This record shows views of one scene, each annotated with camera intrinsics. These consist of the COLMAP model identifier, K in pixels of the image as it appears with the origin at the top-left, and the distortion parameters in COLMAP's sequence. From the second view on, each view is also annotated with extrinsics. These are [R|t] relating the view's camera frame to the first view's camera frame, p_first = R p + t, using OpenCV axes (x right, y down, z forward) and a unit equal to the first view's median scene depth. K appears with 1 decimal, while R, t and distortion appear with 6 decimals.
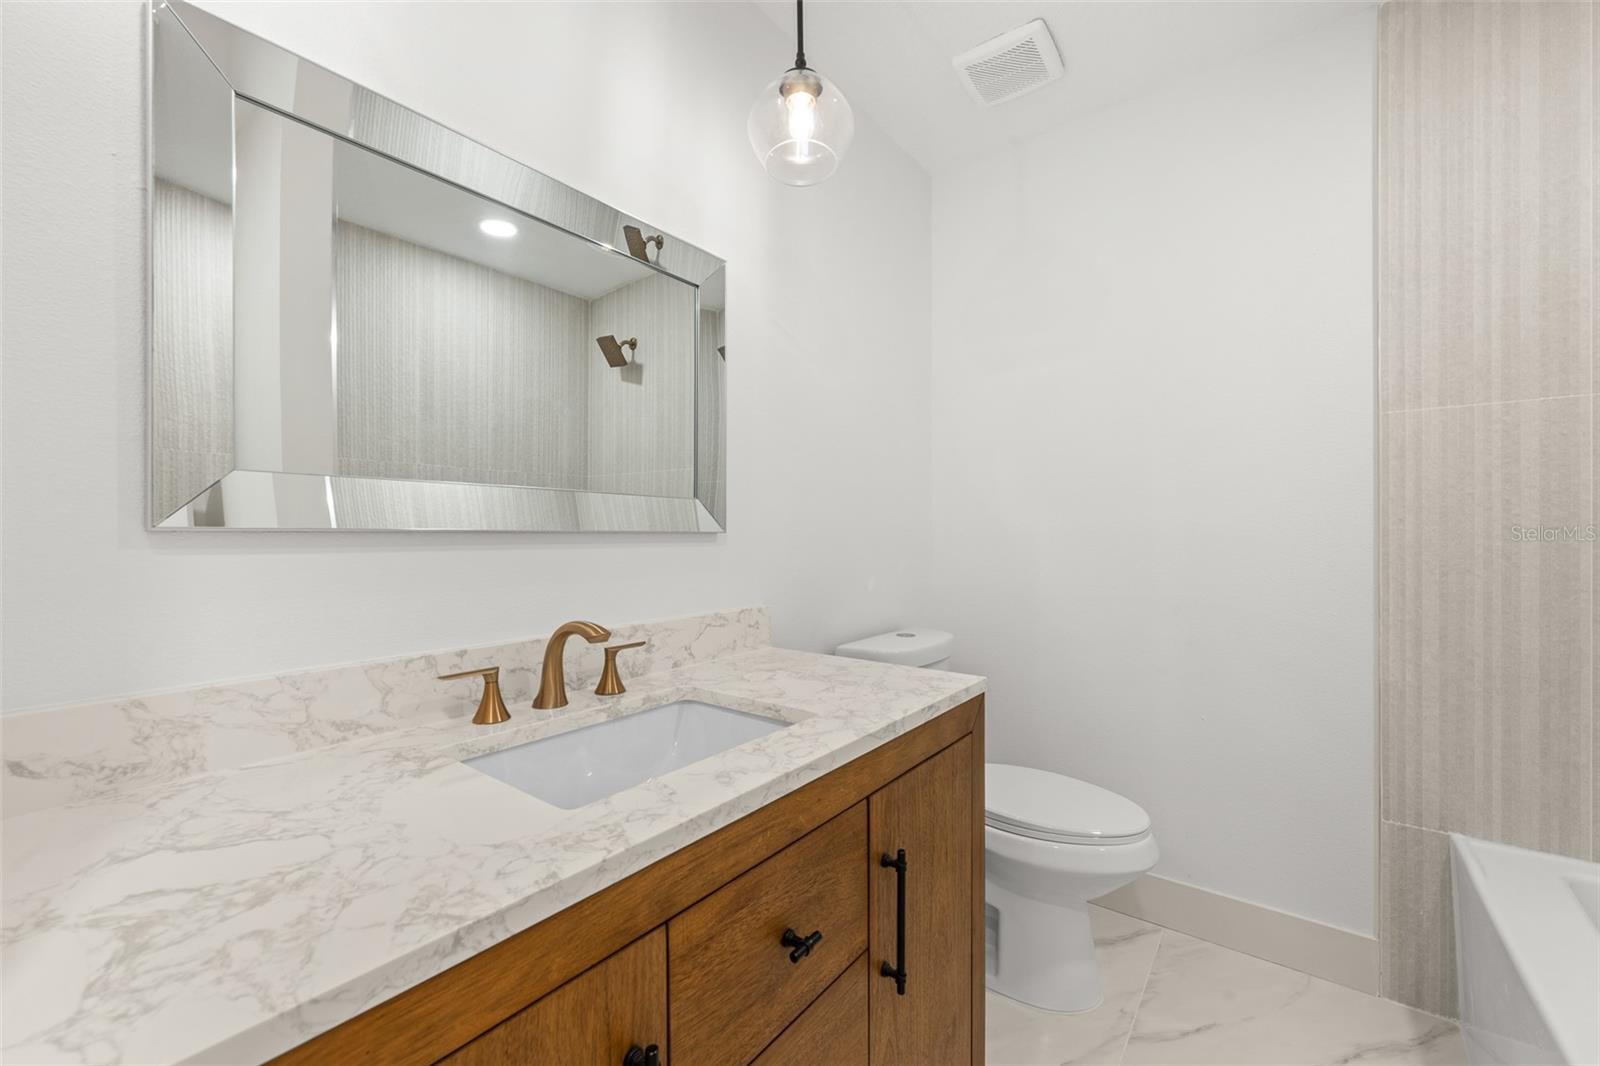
lens RADIAL K [[638.7, 0, 798.9], [0, 638.7, 538.8], [0, 0, 1]] dist [0.000570, -0.000088]
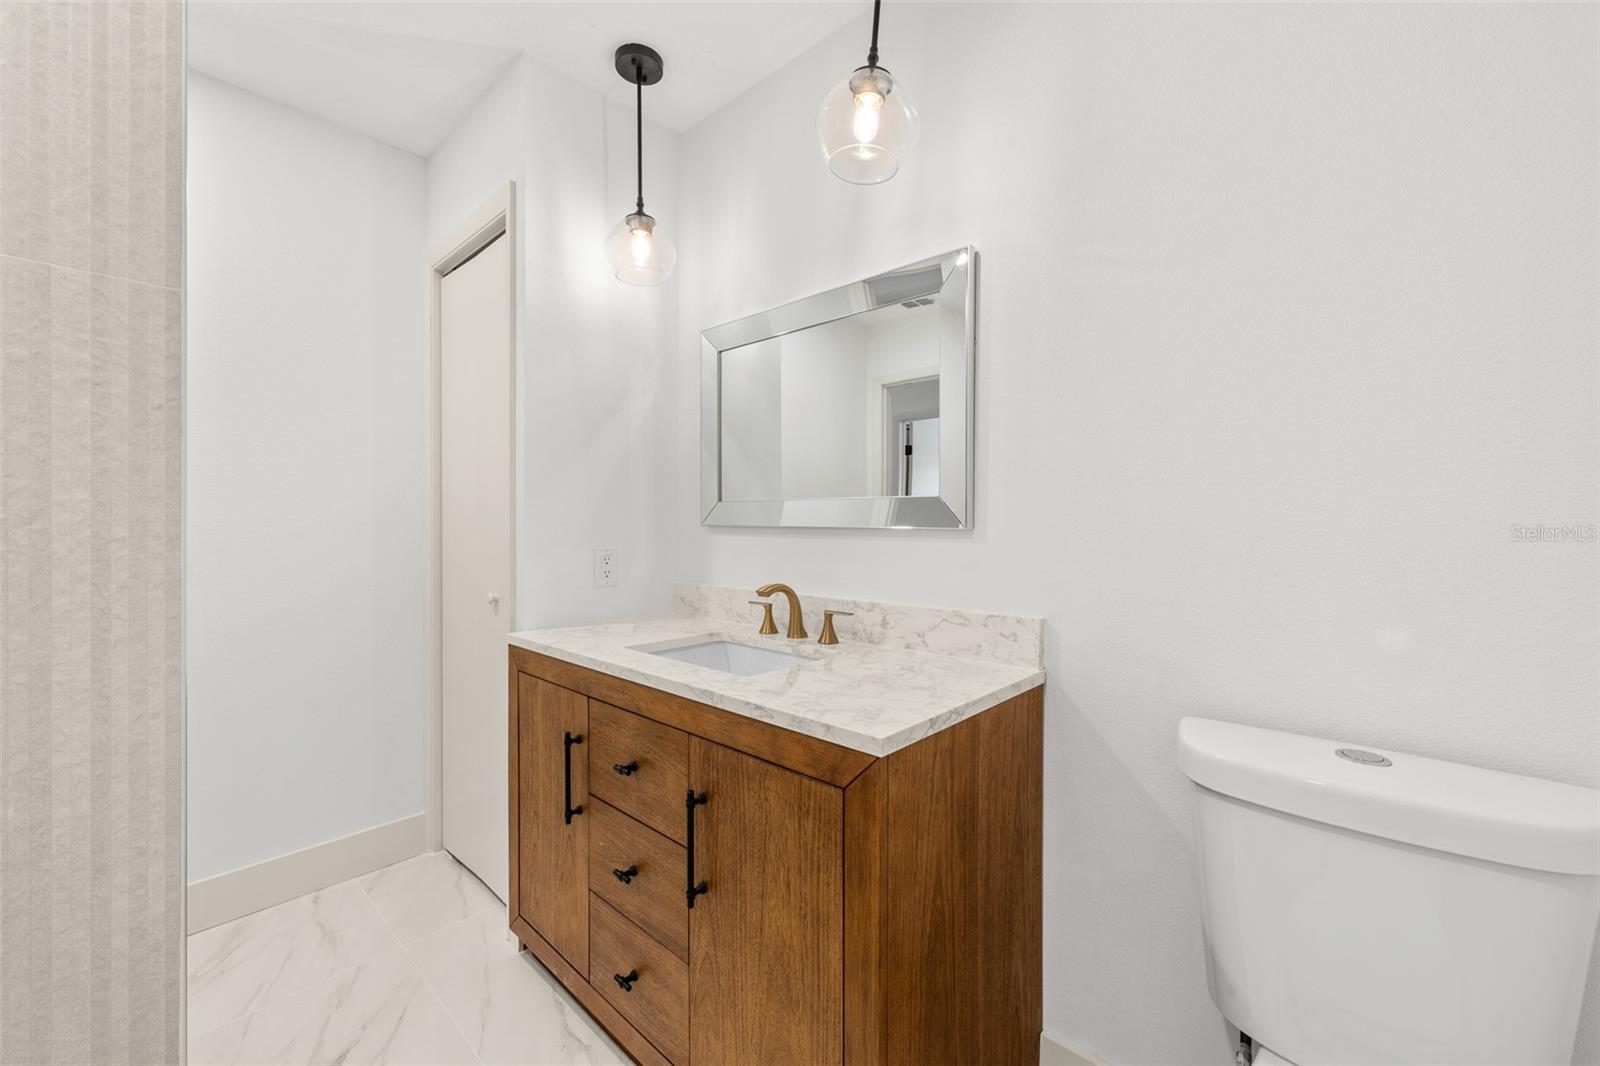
lens RADIAL K [[628.4, 0, 795.1], [0, 628.4, 527.5], [0, 0, 1]] dist [0.000249, -0.000334]
pose [[-0.090962, 0.008931, -0.995814, 1.177504], [-0.008197, 0.999919, 0.009716, -0.026795], [0.995821, 0.009046, -0.090881, 1.147436]]
